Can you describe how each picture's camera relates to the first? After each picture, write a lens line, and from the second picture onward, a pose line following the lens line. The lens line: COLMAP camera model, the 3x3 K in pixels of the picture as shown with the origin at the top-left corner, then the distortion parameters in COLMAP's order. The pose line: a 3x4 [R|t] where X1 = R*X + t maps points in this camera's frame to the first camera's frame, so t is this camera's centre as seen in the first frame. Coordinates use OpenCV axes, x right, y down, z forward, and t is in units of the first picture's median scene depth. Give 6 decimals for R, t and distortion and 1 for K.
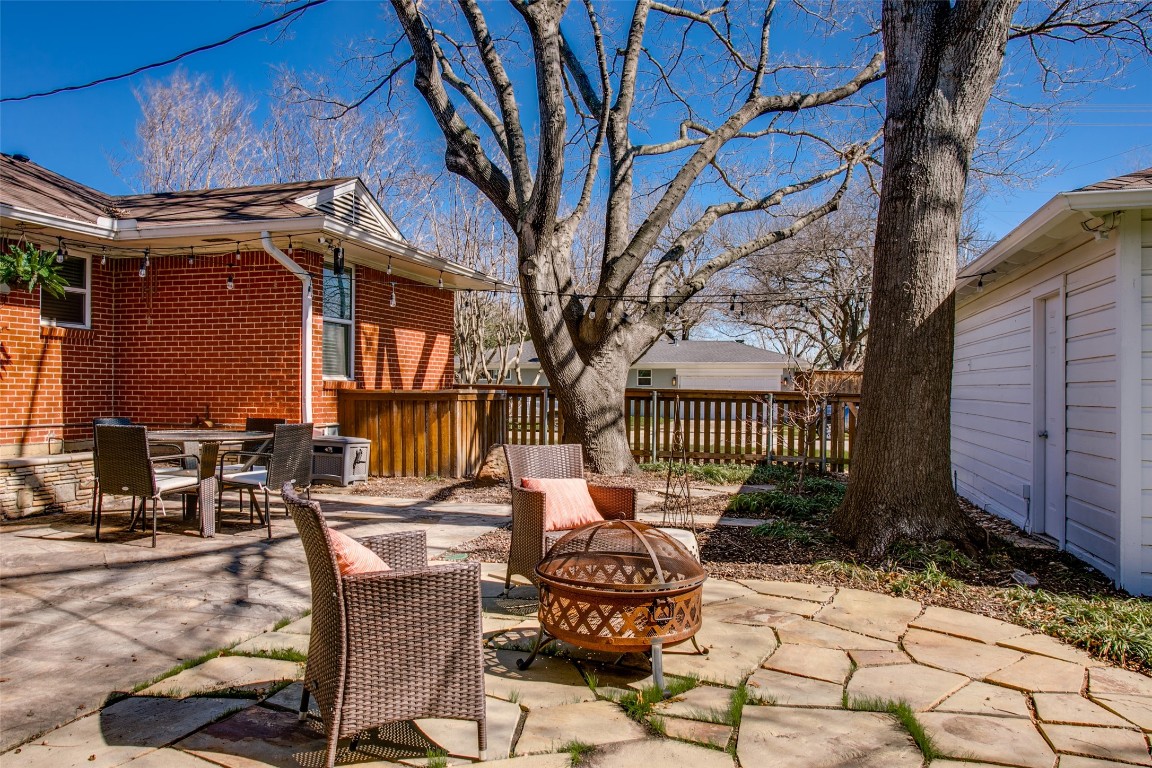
lens RADIAL K [[886.3, 0, 576.0], [0, 886.3, 384.0], [0, 0, 1]] dist [-0.048387, 0.075181]
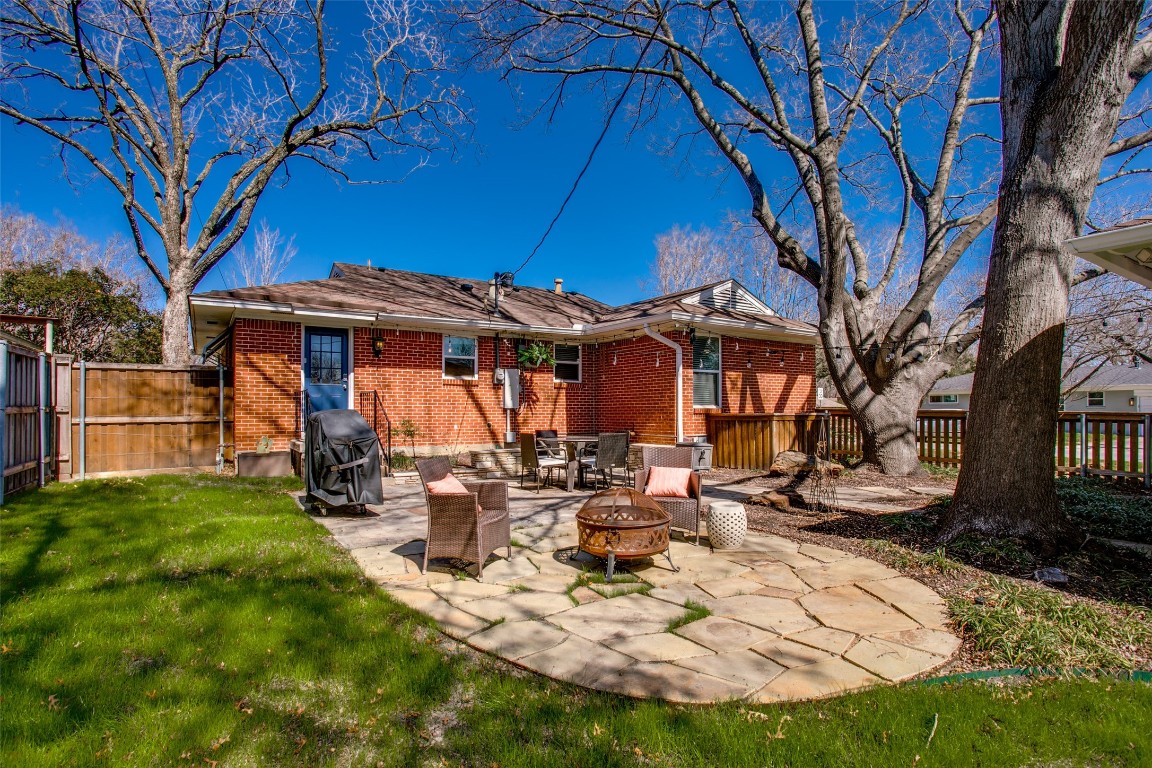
lens RADIAL K [[595.8, 0, 579.4], [0, 595.8, 407.7], [0, 0, 1]] dist [-0.038582, 0.027554]
pose [[0.772447, -0.013742, -0.634930, 0.241387], [0.013048, 0.999898, -0.005767, -0.001334], [0.634945, -0.003830, 0.772548, 0.003146]]
